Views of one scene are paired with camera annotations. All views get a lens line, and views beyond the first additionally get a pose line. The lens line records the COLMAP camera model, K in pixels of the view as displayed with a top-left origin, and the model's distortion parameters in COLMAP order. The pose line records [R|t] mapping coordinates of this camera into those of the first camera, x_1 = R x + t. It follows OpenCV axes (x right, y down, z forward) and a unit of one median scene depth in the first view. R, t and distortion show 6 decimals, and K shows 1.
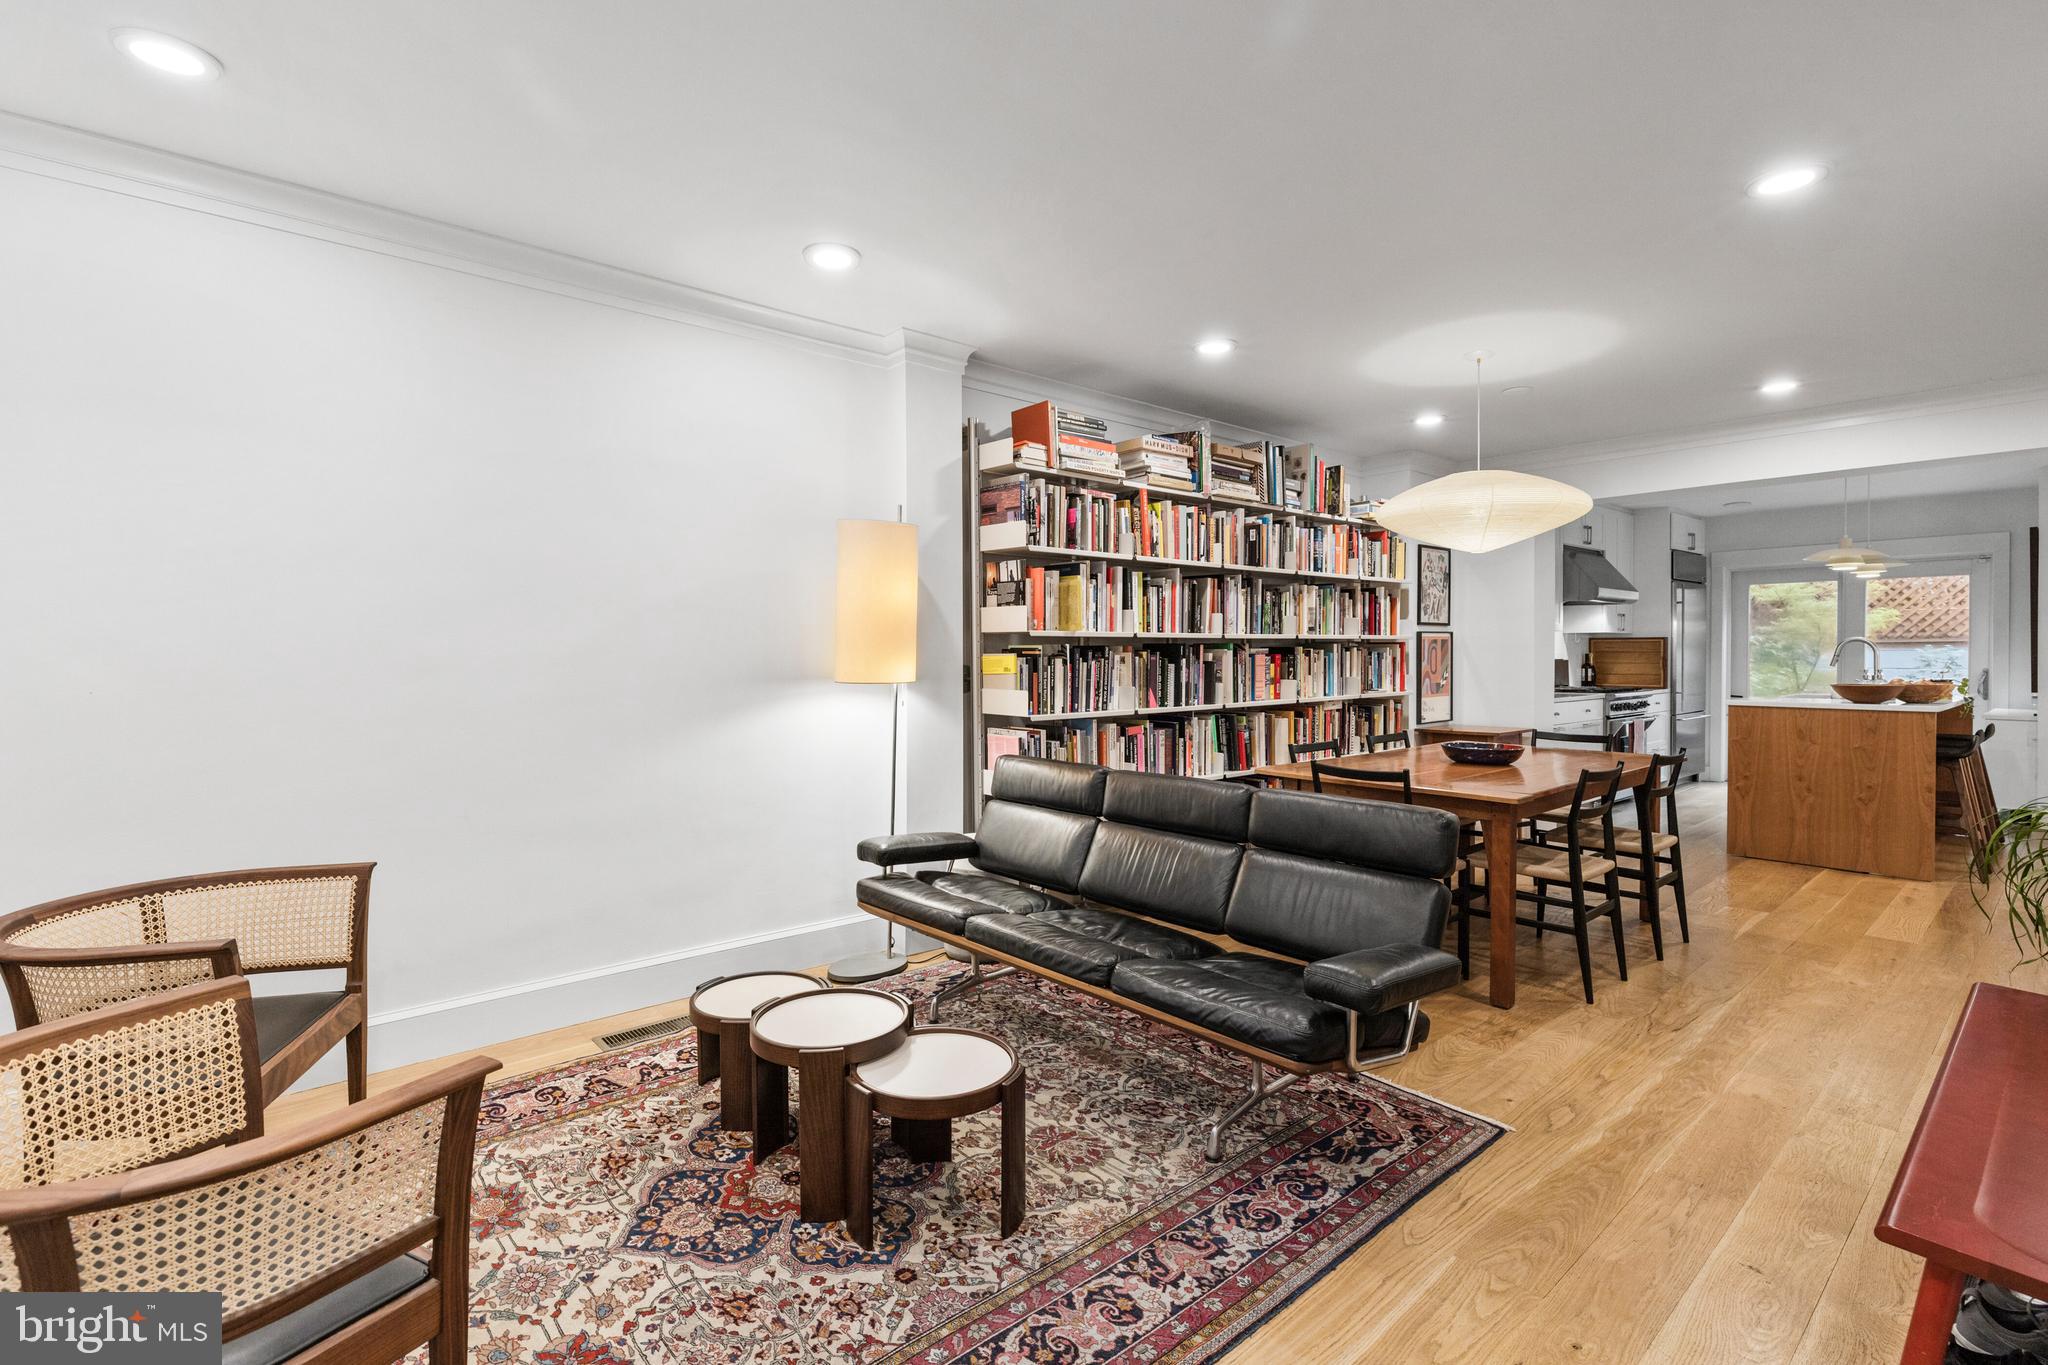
lens RADIAL K [[952.3, 0, 1022.2], [0, 952.3, 670.1], [0, 0, 1]] dist [0.002338, 0.000068]
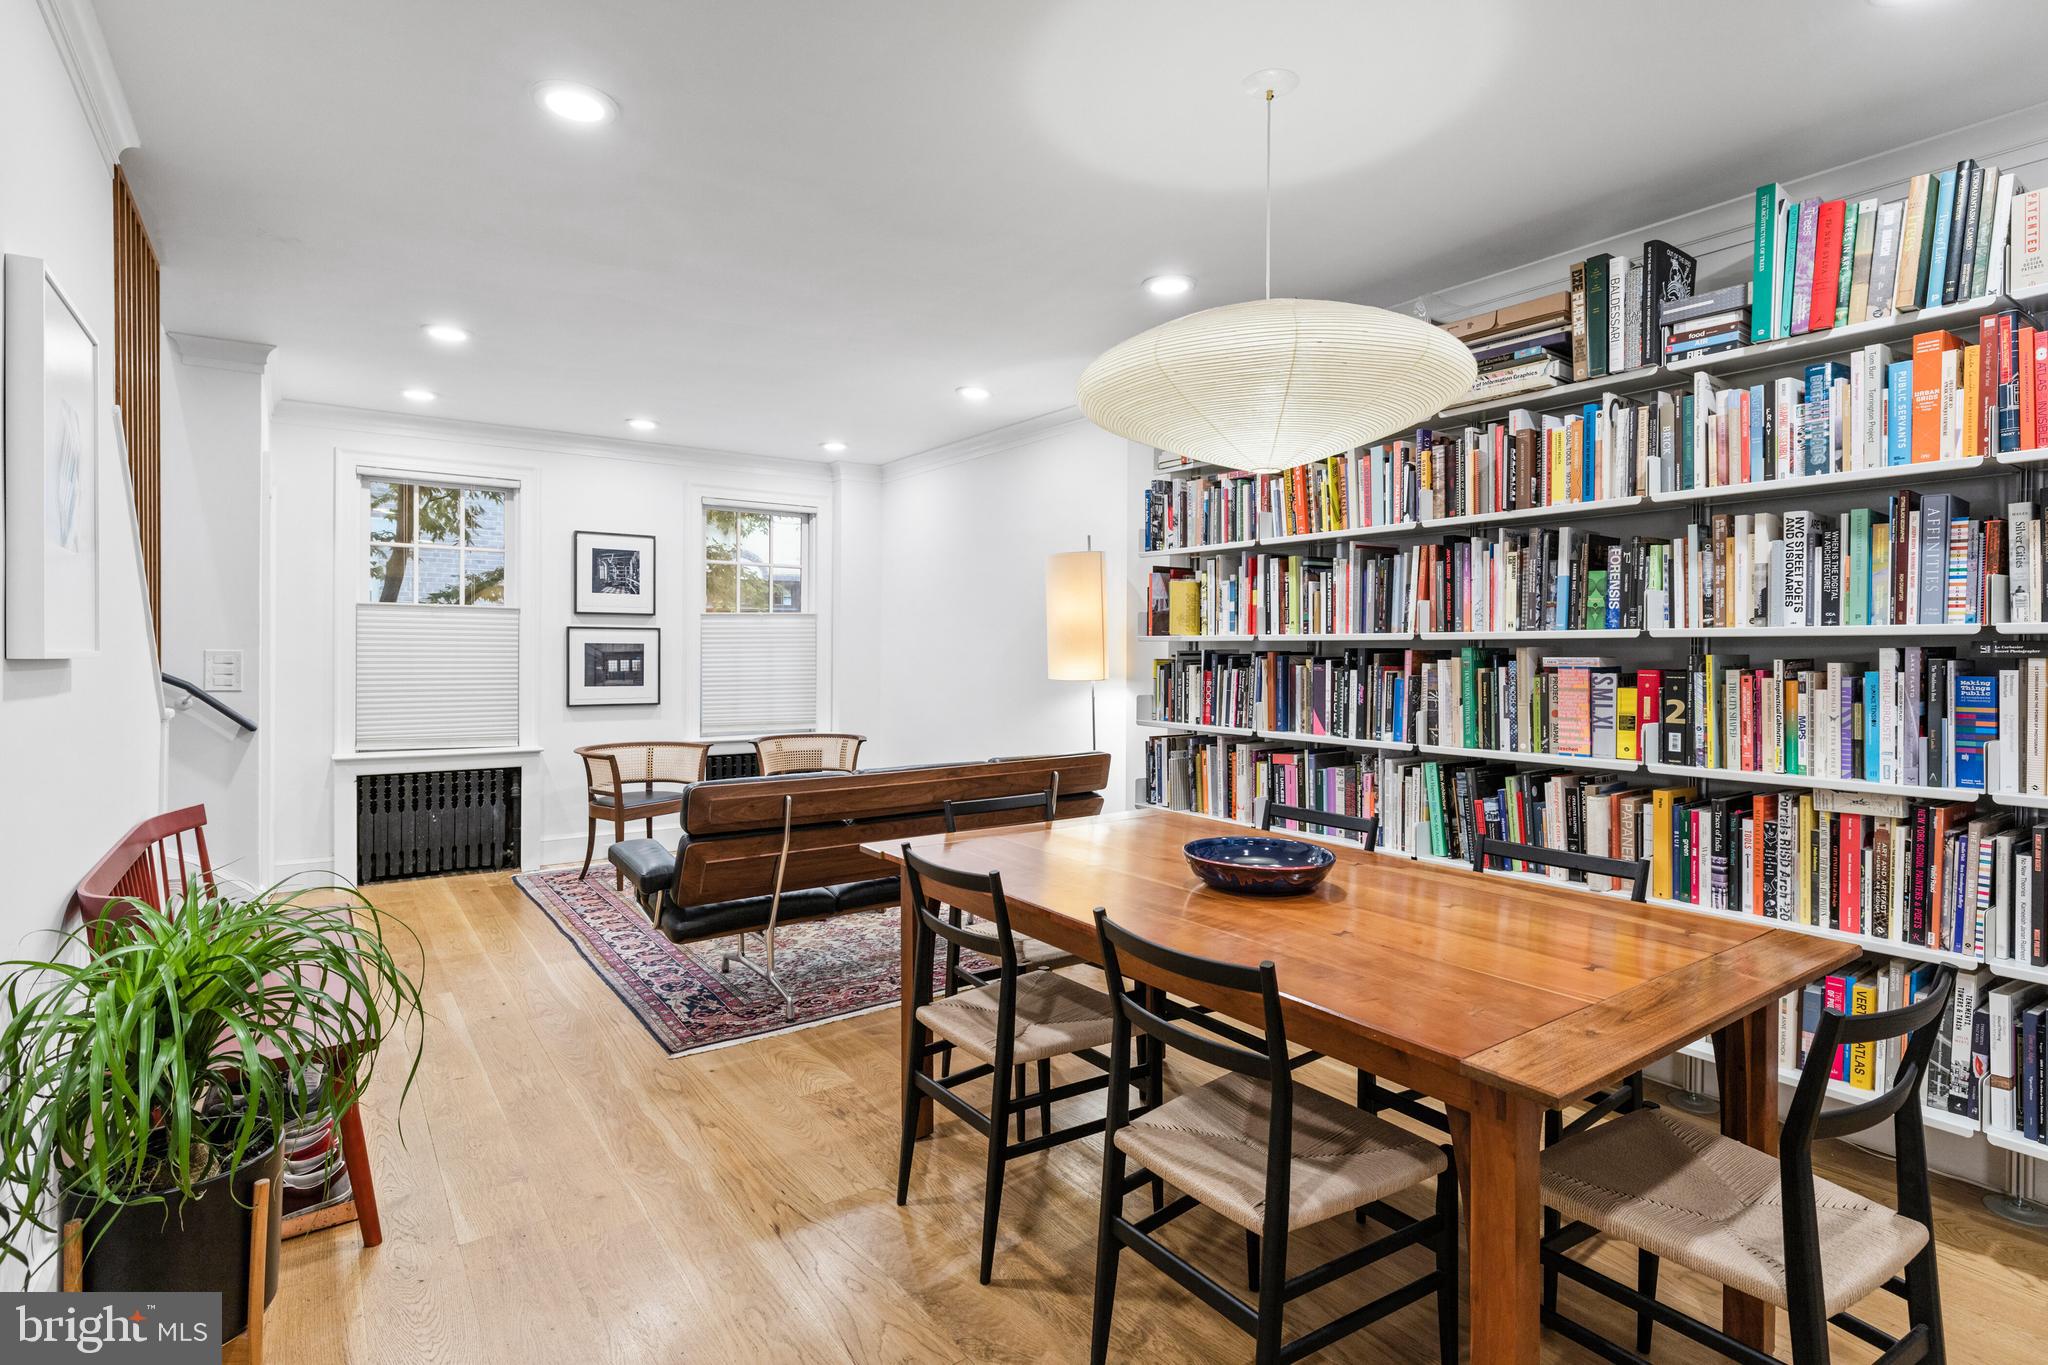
lens RADIAL K [[985.0, 0, 1019.8], [0, 985.0, 662.7], [0, 0, 1]] dist [-0.001096, -0.000114]
pose [[-0.088904, 0.016289, -0.995907, 0.964576], [-0.021532, 0.999601, 0.018271, -0.027251], [0.995807, 0.023069, -0.088517, 0.870535]]
